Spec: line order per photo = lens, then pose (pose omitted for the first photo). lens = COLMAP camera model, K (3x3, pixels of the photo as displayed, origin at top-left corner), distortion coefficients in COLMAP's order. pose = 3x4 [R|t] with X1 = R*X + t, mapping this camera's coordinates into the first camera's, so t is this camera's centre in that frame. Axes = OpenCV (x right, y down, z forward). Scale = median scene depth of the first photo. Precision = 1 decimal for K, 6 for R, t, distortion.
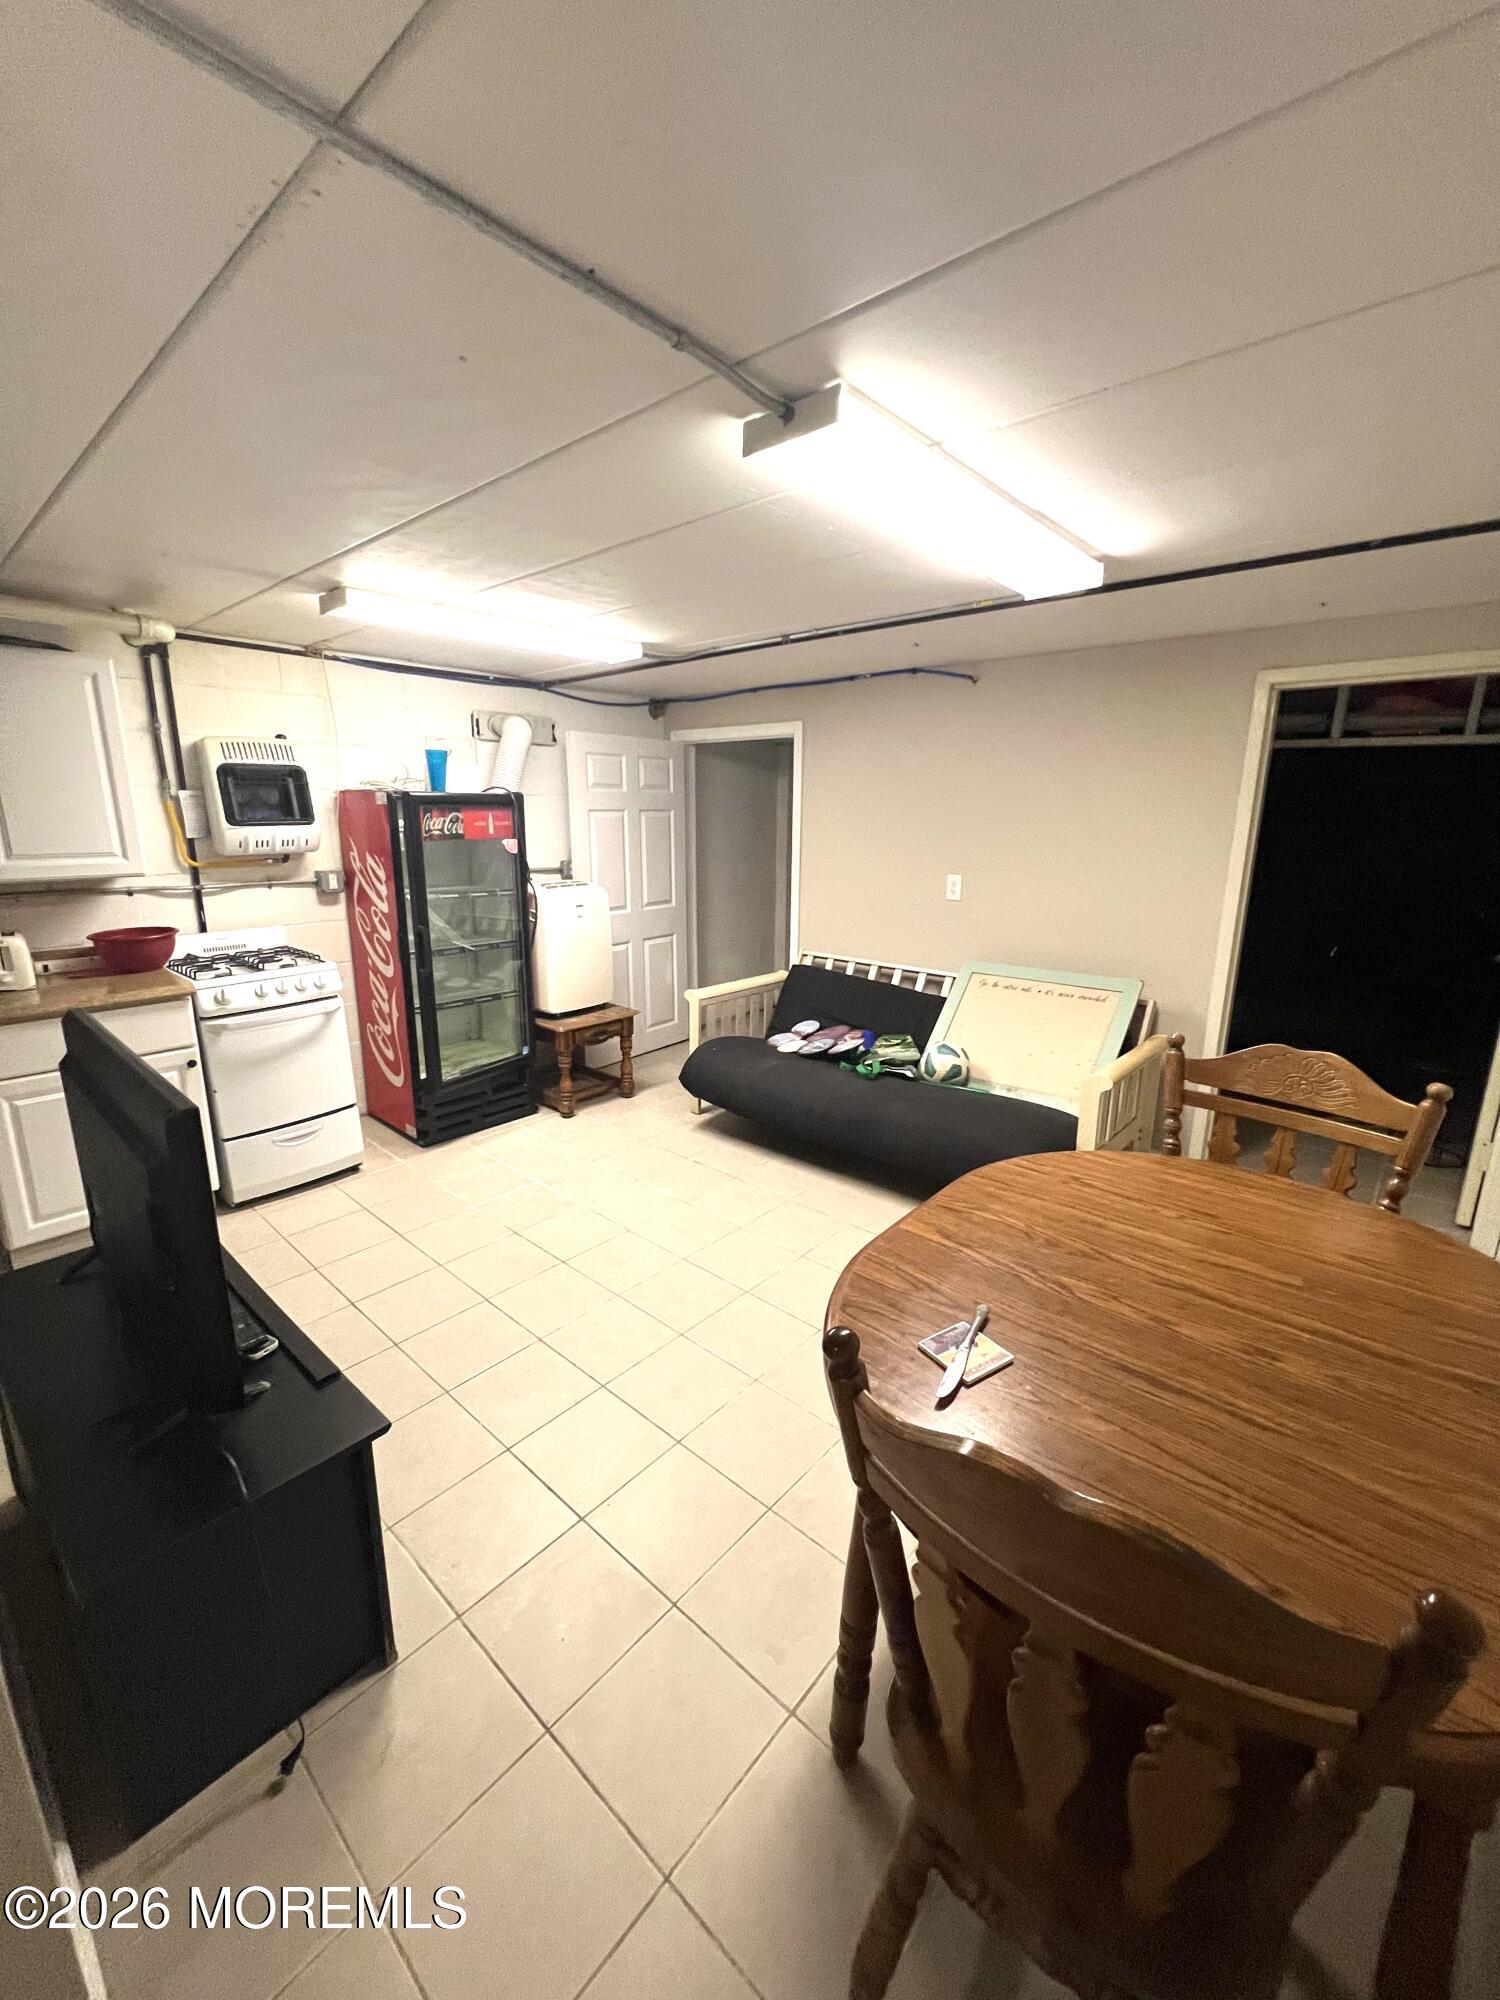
lens RADIAL K [[798.9, 0, 750.6], [0, 798.9, 1001.6], [0, 0, 1]] dist [0.003665, 0.000161]
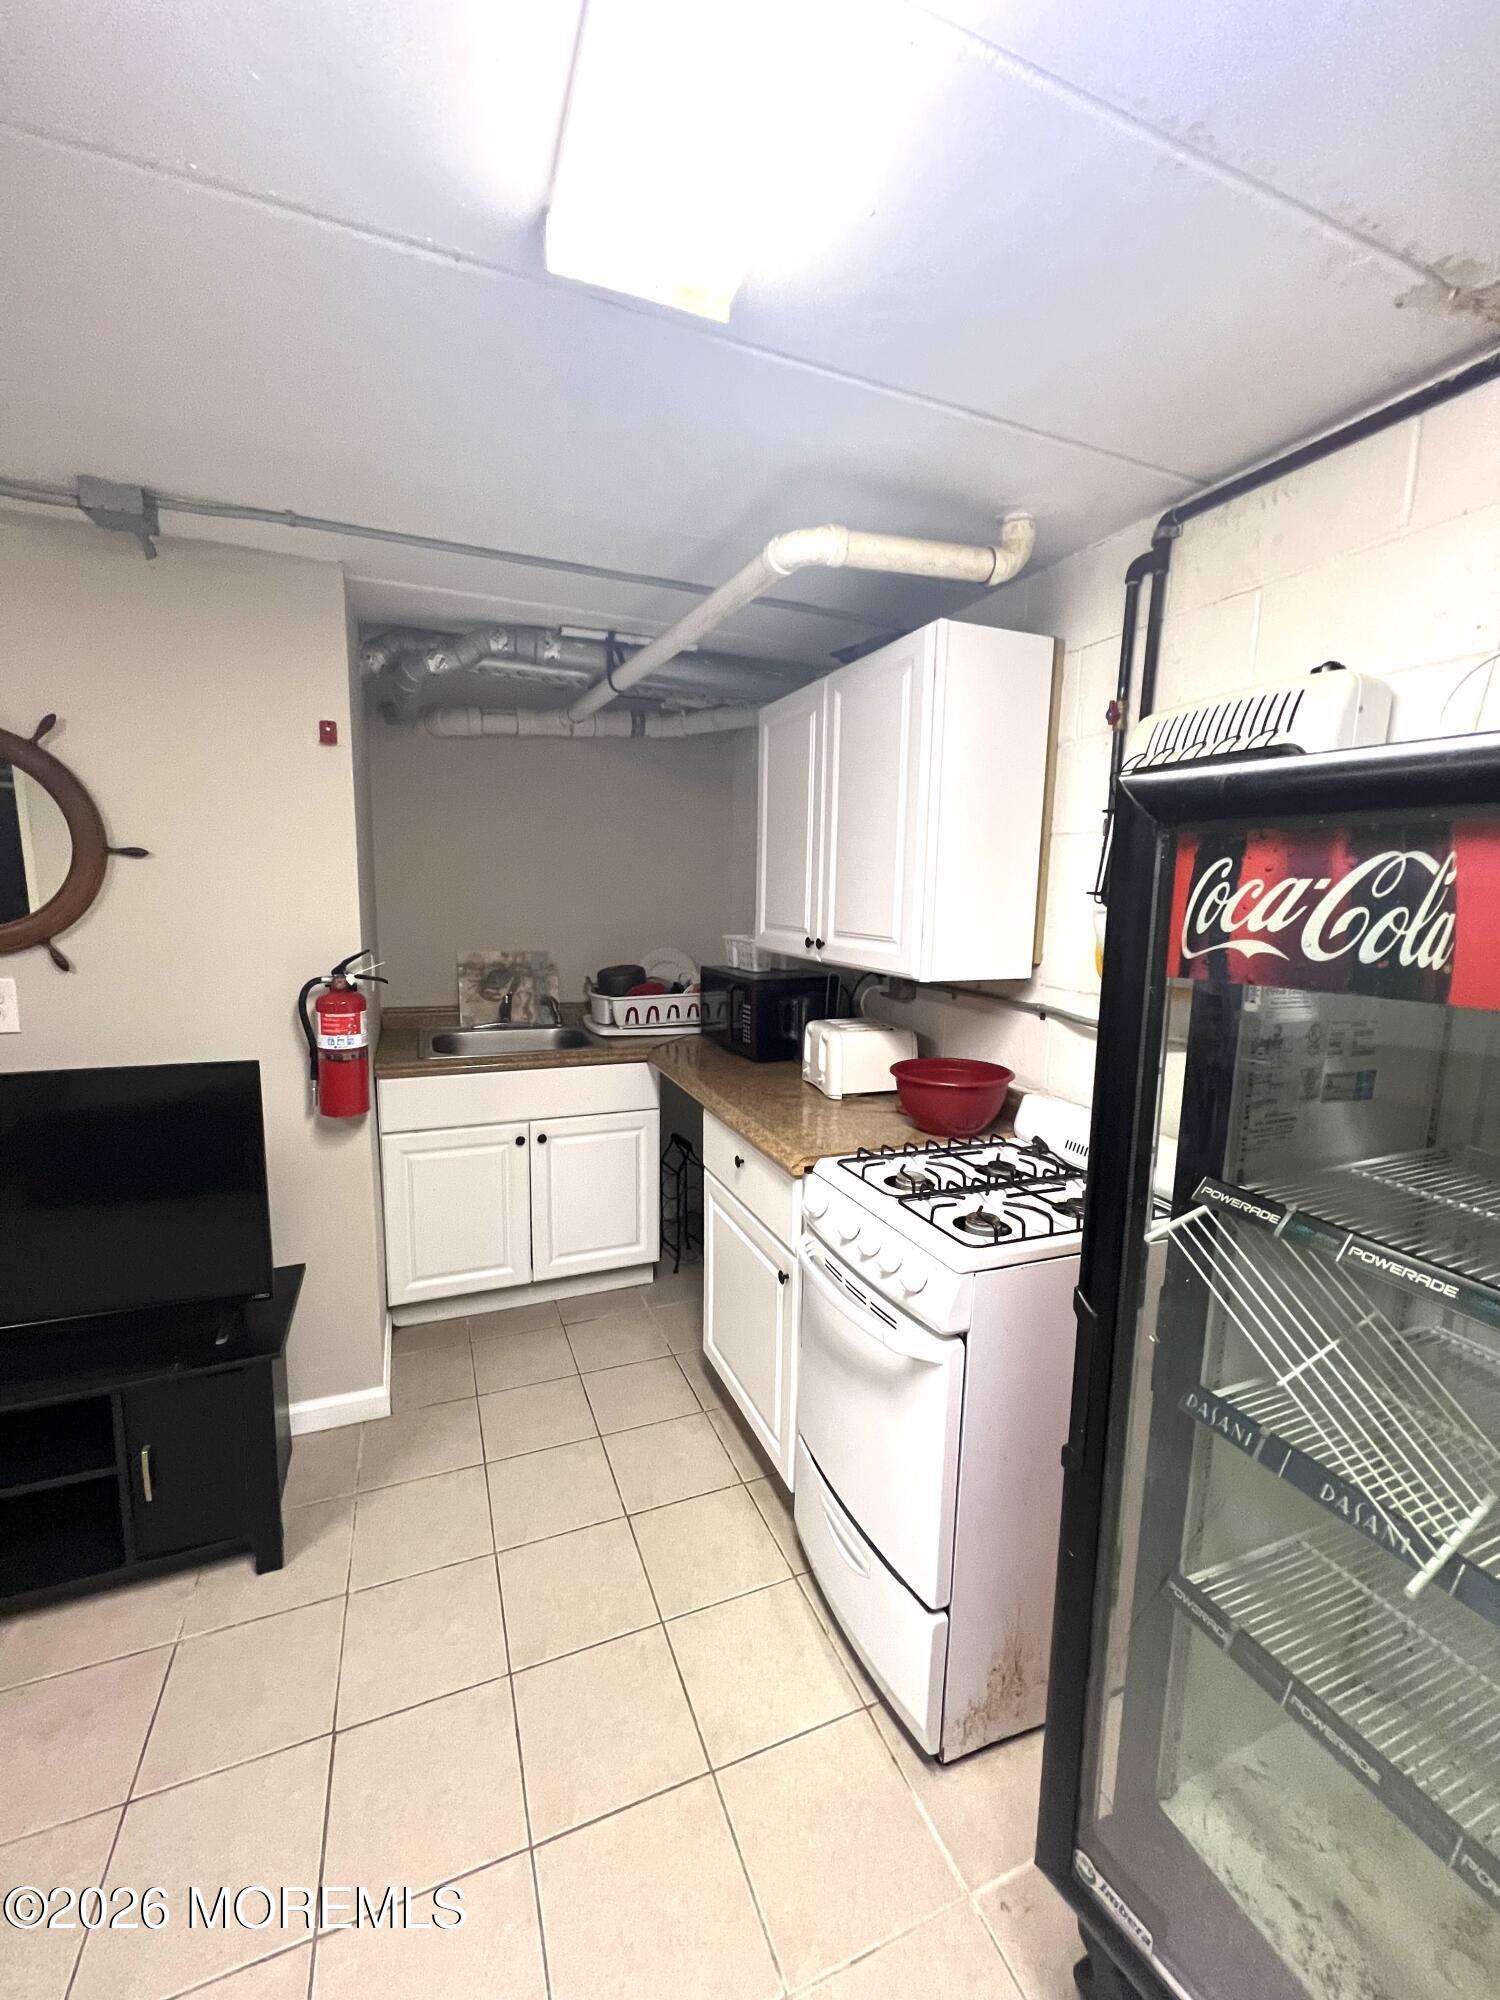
lens RADIAL K [[798.9, 0, 744.2], [0, 798.9, 1001.3], [0, 0, 1]] dist [0.003665, 0.000161]
pose [[-0.448783, 0.112337, -0.886552, -0.139675], [-0.224174, 0.946194, 0.233374, -0.215167], [0.865066, 0.303476, -0.399453, 0.962058]]
